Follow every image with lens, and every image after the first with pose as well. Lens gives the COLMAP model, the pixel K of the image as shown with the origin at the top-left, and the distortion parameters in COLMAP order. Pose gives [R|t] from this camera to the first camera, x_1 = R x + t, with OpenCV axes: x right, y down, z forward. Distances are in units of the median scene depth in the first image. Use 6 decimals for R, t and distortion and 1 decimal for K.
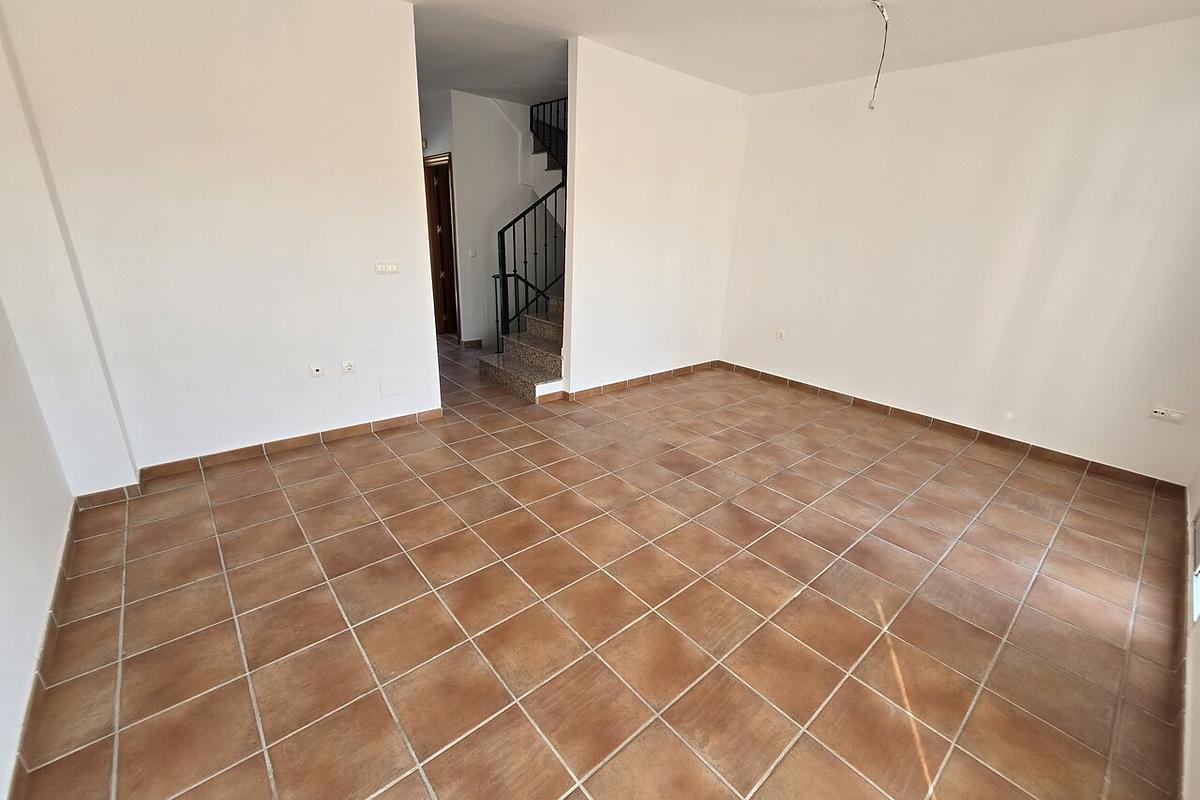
lens RADIAL K [[495.0, 0, 601.4], [0, 495.0, 398.7], [0, 0, 1]] dist [-0.000465, -0.001644]
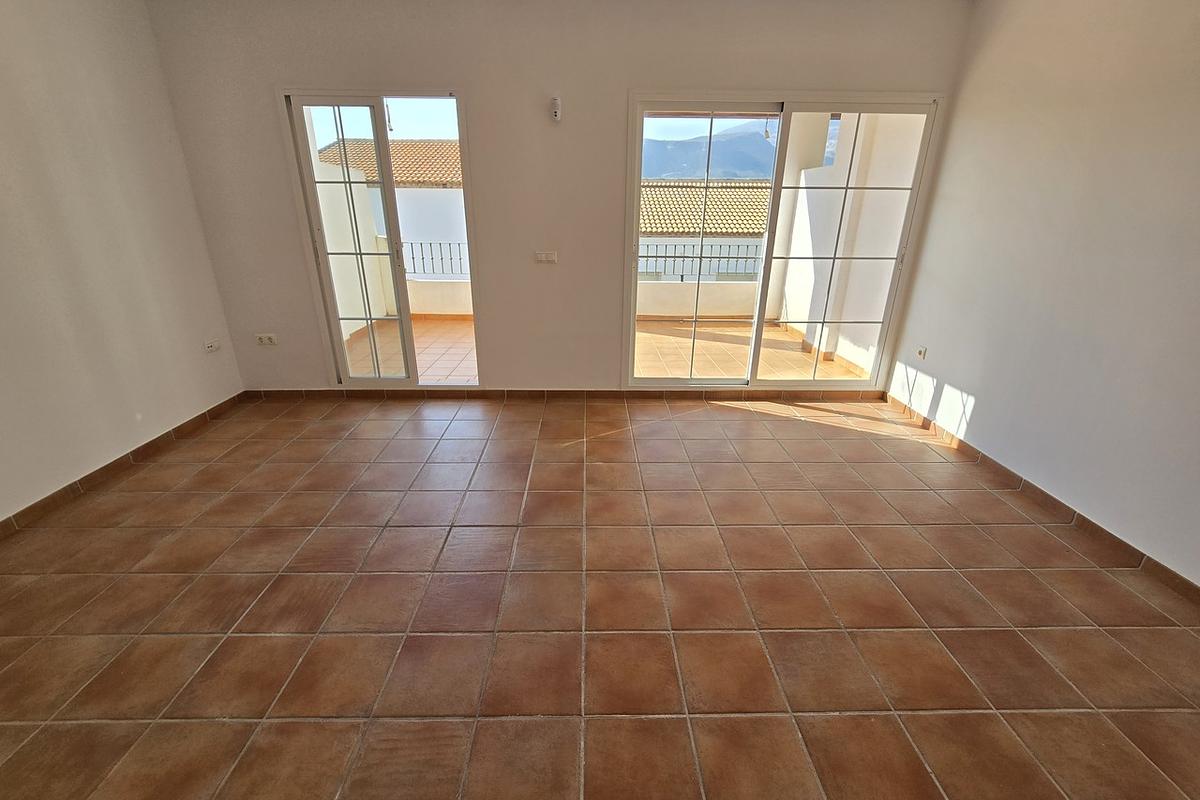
lens RADIAL K [[495.0, 0, 602.3], [0, 495.0, 395.8], [0, 0, 1]] dist [-0.000465, -0.001644]
pose [[-0.769711, -0.271621, 0.577725, -0.237481], [0.172657, 0.782671, 0.598010, -0.379231], [-0.614601, 0.560043, -0.555533, 1.061275]]
